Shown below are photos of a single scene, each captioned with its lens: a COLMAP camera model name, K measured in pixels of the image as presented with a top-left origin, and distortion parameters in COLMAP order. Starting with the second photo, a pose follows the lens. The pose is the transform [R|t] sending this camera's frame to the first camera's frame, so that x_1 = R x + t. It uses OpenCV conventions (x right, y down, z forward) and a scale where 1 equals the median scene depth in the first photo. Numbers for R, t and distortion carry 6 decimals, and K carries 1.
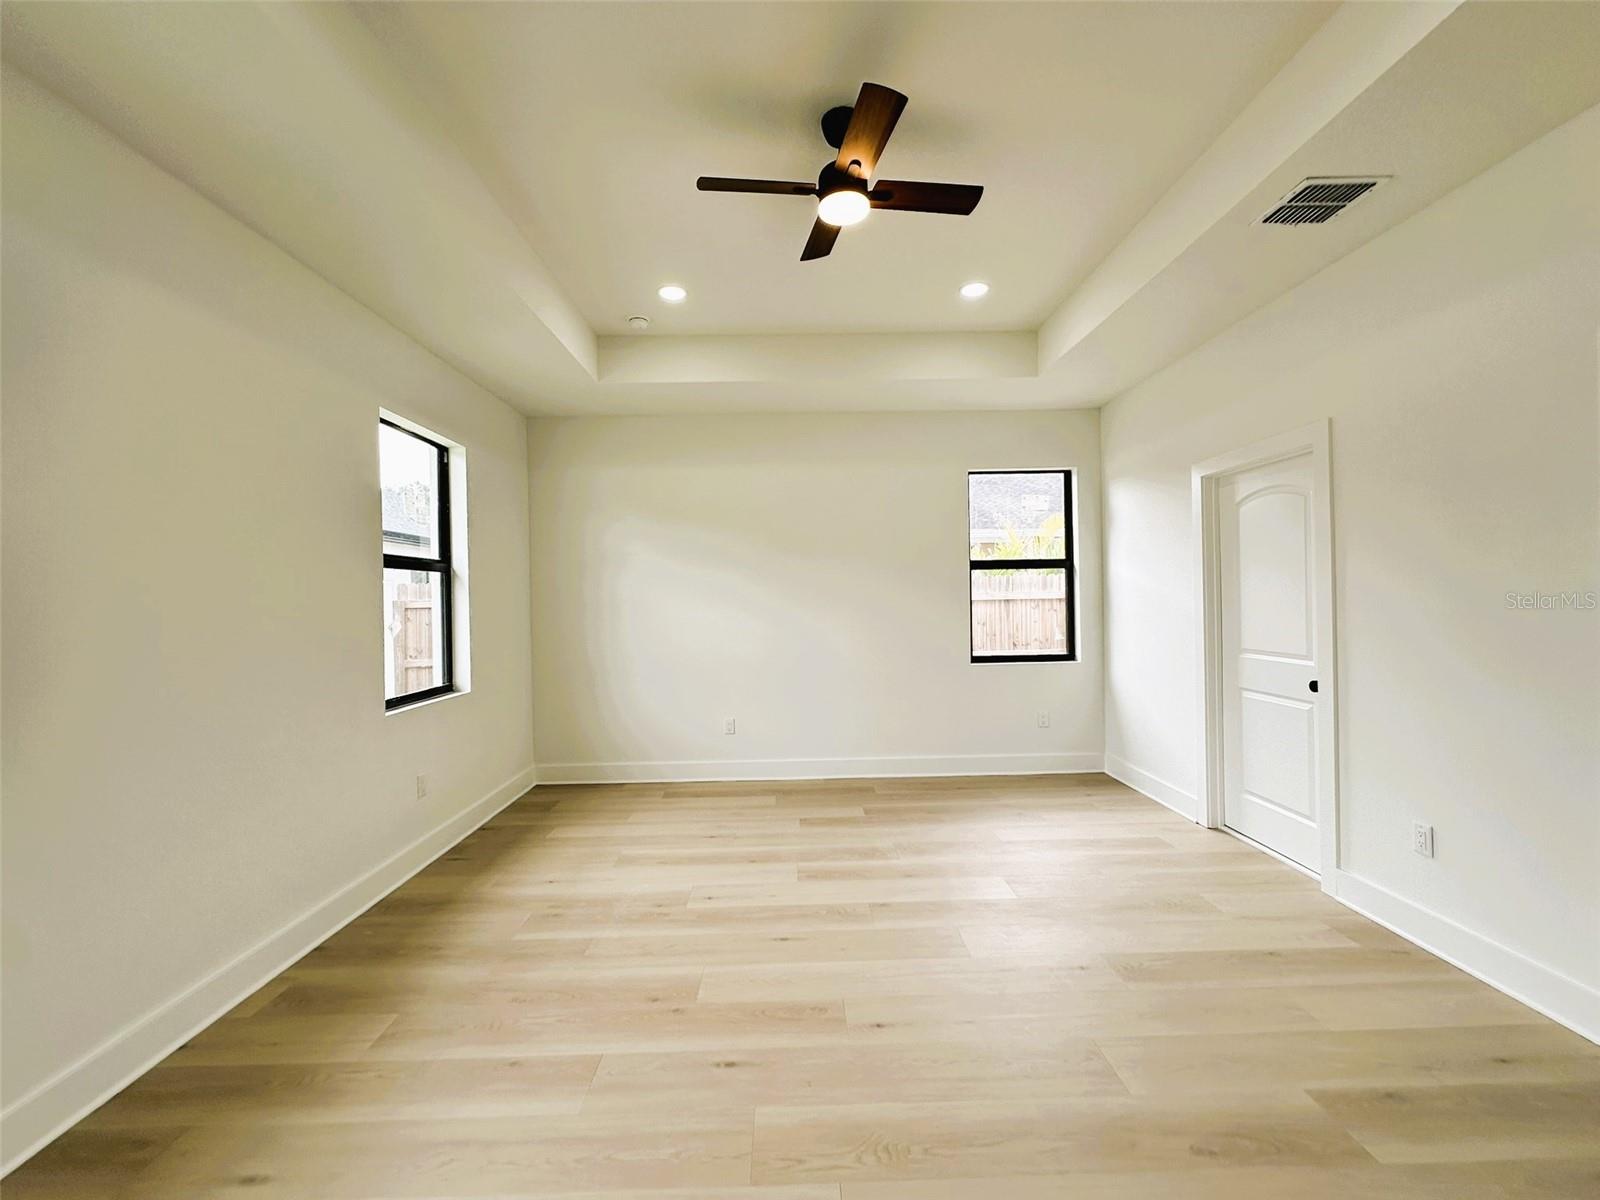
lens RADIAL K [[658.9, 0, 800.0], [0, 658.9, 600.0], [0, 0, 1]] dist [-0.000778, 0.000230]
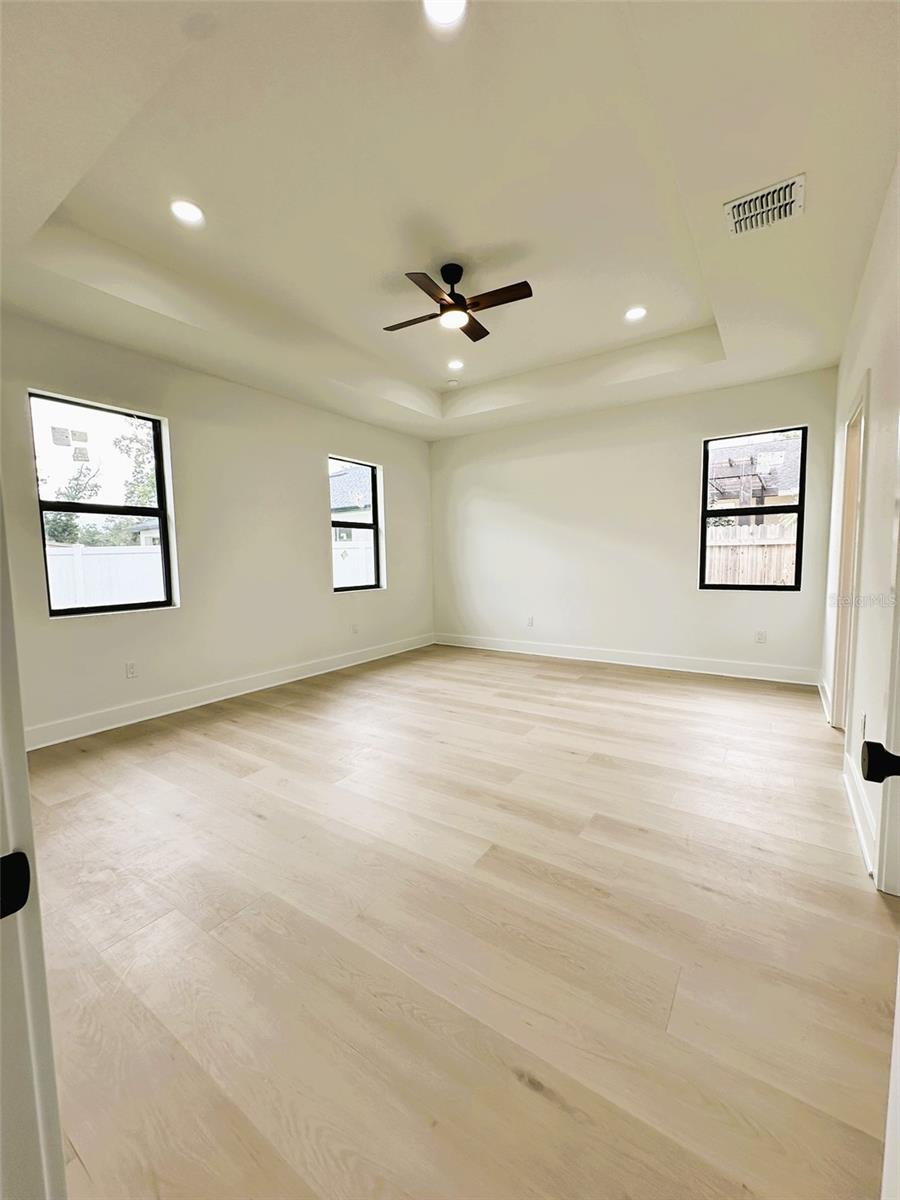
lens RADIAL K [[481.1, 0, 452.1], [0, 481.1, 598.6], [0, 0, 1]] dist [-0.000694, 0.000584]
pose [[0.816304, 0.056108, -0.574891, 0.492170], [0.000215, 0.995242, 0.097439, 0.025304], [0.577623, -0.079663, 0.812407, -0.083952]]
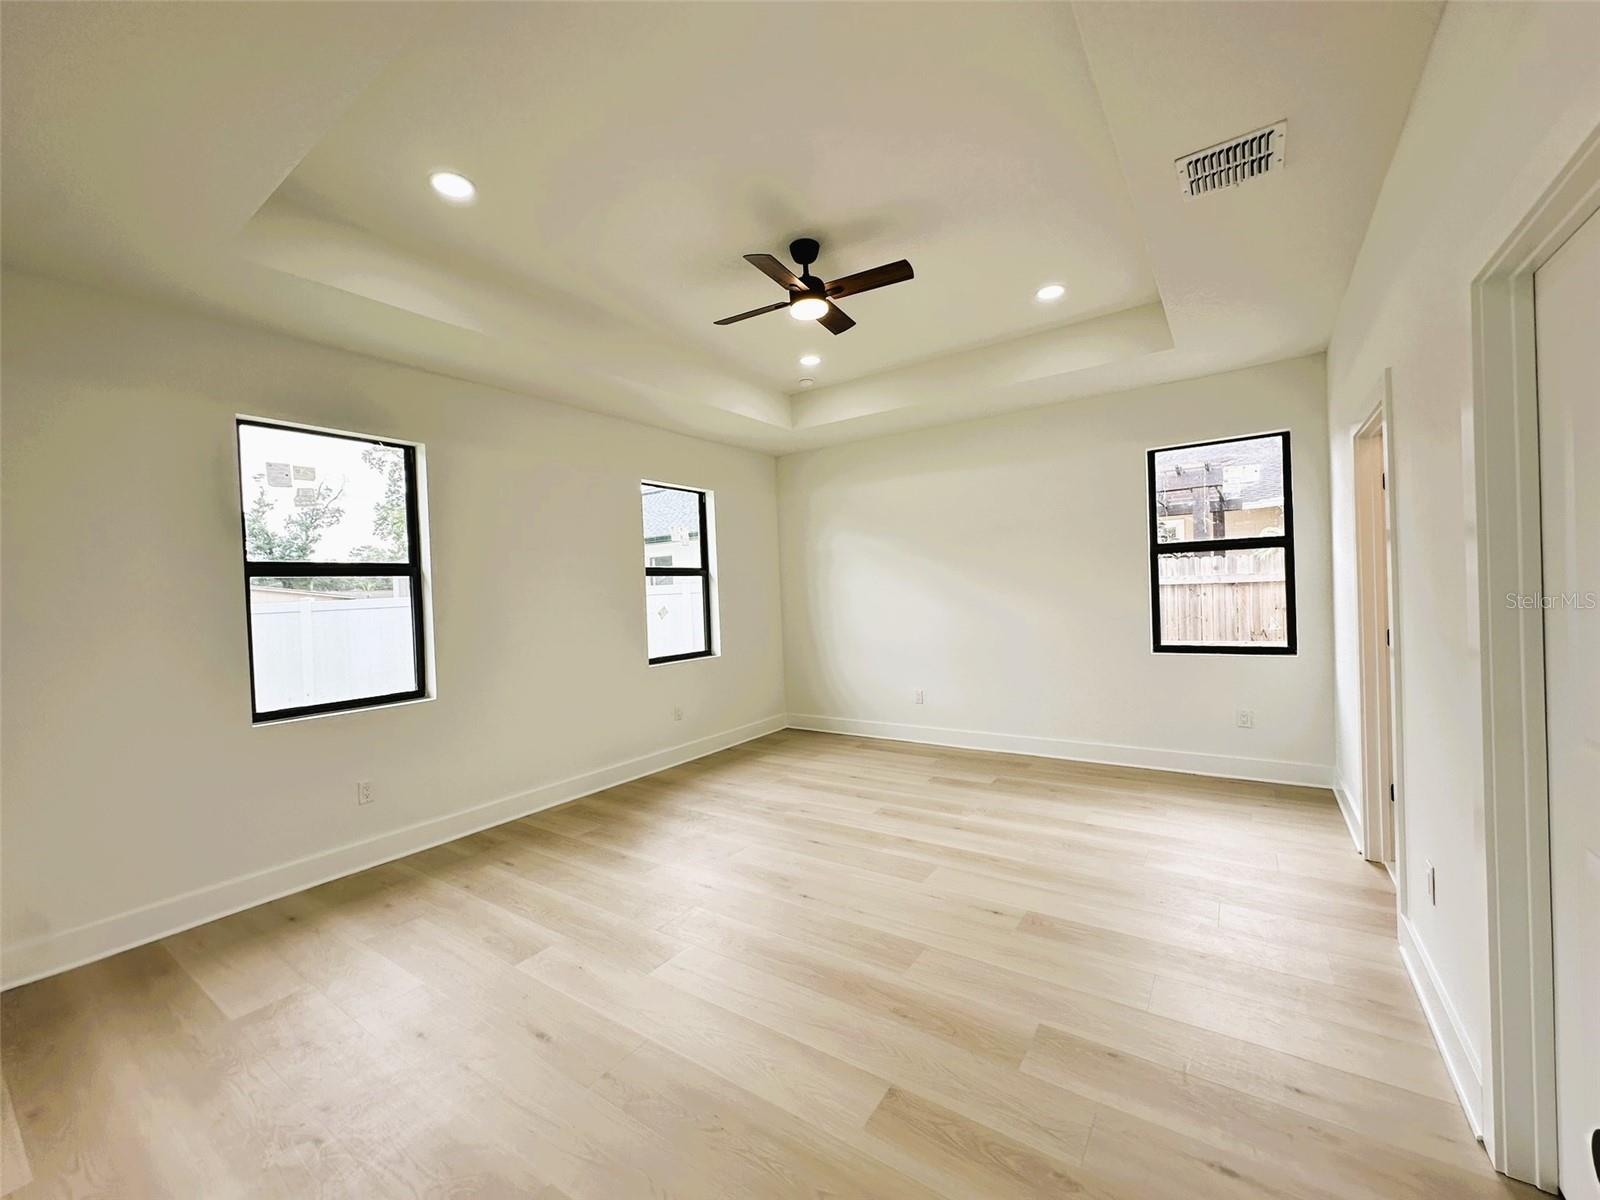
lens RADIAL K [[641.9, 0, 800.0], [0, 641.9, 600.0], [0, 0, 1]] dist [-0.000214, -0.000070]
pose [[0.811379, -0.004382, -0.584504, 0.464648], [0.021916, 0.999497, 0.022928, -0.014774], [0.584109, -0.031414, 0.811067, -0.058964]]
